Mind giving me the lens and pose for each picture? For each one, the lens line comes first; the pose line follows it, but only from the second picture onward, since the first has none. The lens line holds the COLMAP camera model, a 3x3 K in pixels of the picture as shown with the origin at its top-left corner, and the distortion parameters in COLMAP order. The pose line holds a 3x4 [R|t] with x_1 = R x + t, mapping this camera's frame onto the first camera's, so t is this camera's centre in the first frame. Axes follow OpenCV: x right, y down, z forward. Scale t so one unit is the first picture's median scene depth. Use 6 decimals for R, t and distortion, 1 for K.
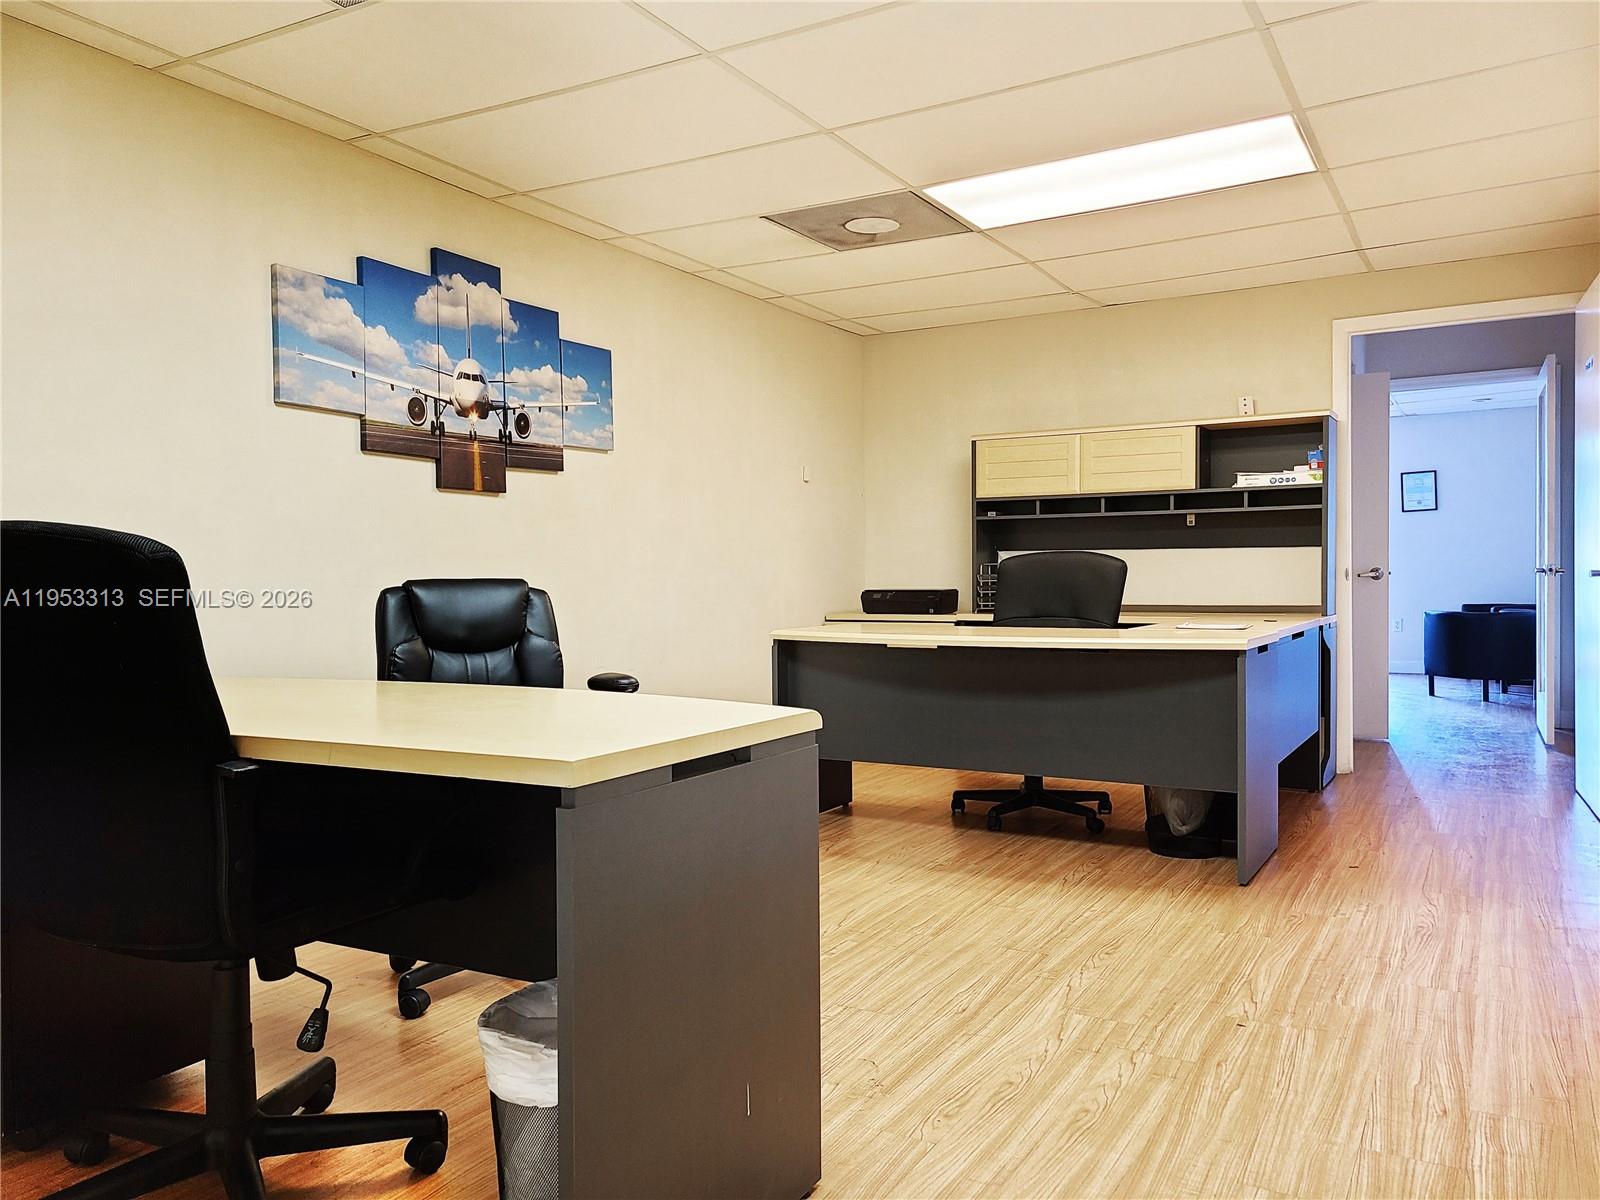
lens RADIAL K [[1205.2, 0, 800.0], [0, 1205.2, 600.0], [0, 0, 1]] dist [0.071342, -0.067486]
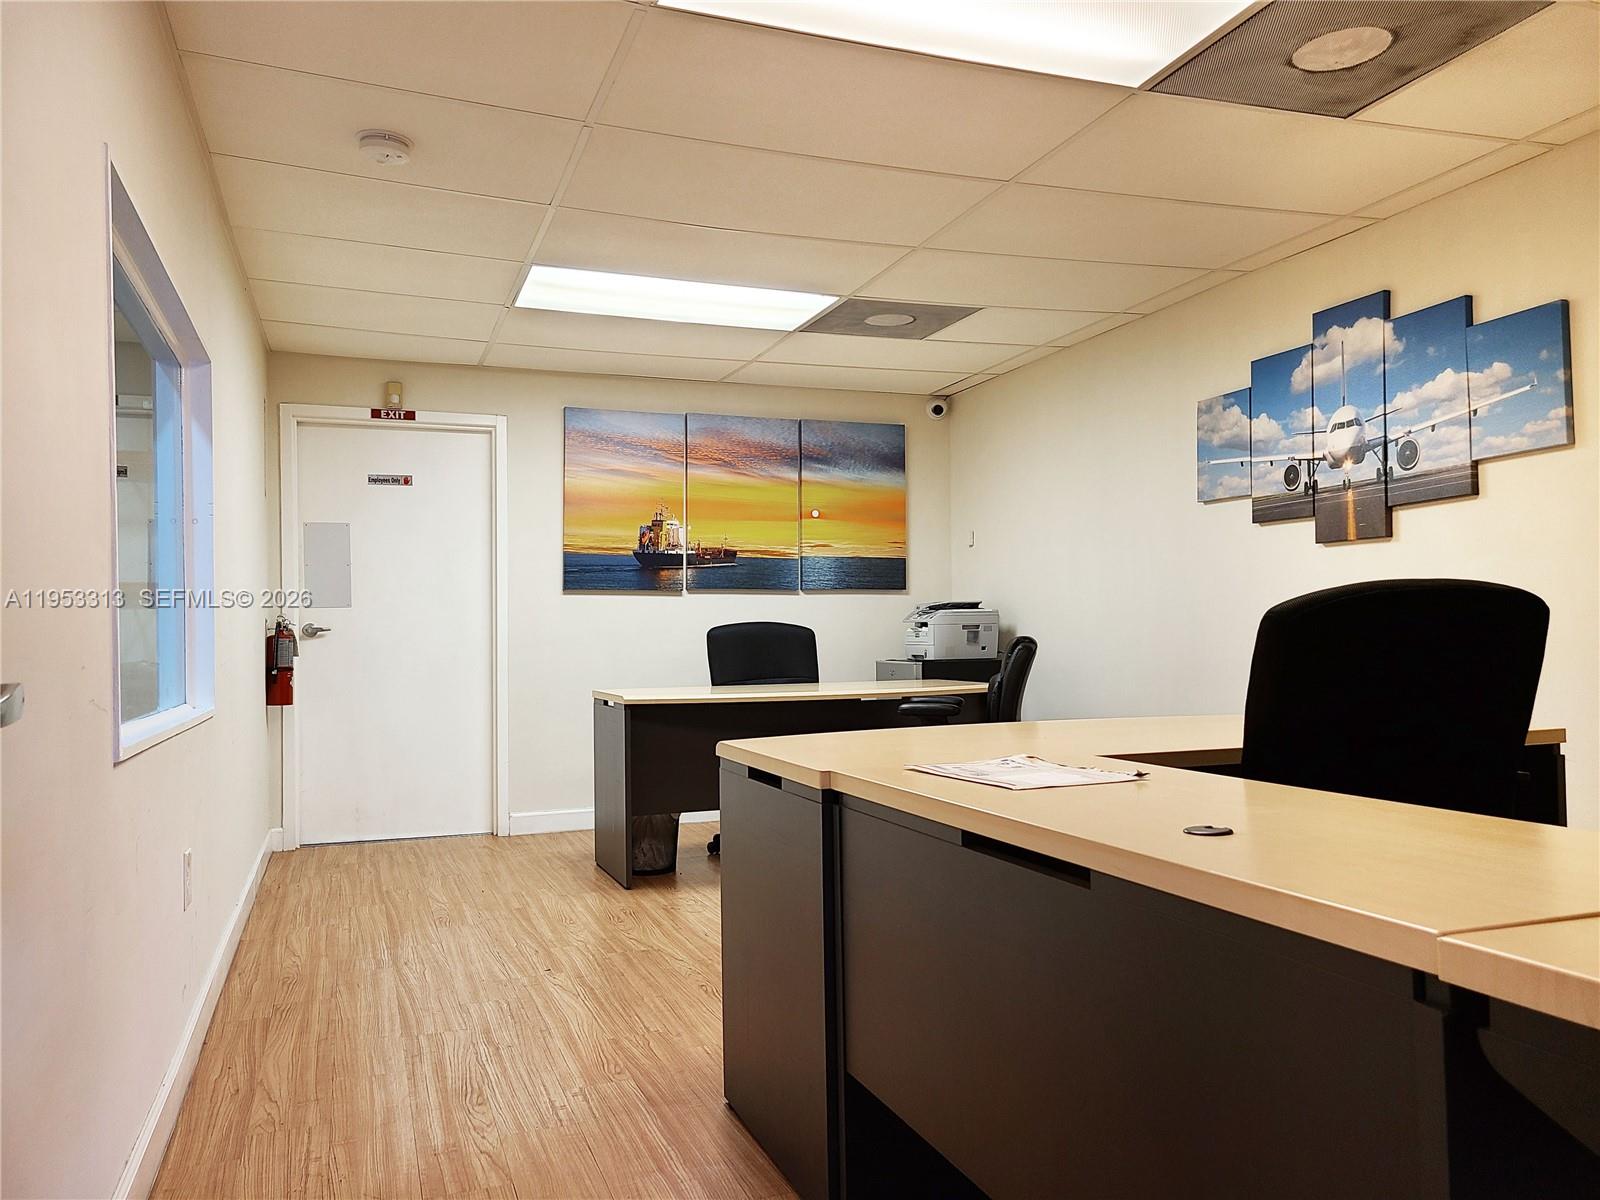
lens RADIAL K [[1205.2, 0, 800.0], [0, 1205.2, 600.0], [0, 0, 1]] dist [0.071342, -0.067486]
pose [[-0.640153, -0.003861, -0.768238, 0.806235], [0.006080, 0.999931, -0.010092, -0.038316], [0.768223, -0.011131, -0.640085, 1.369171]]
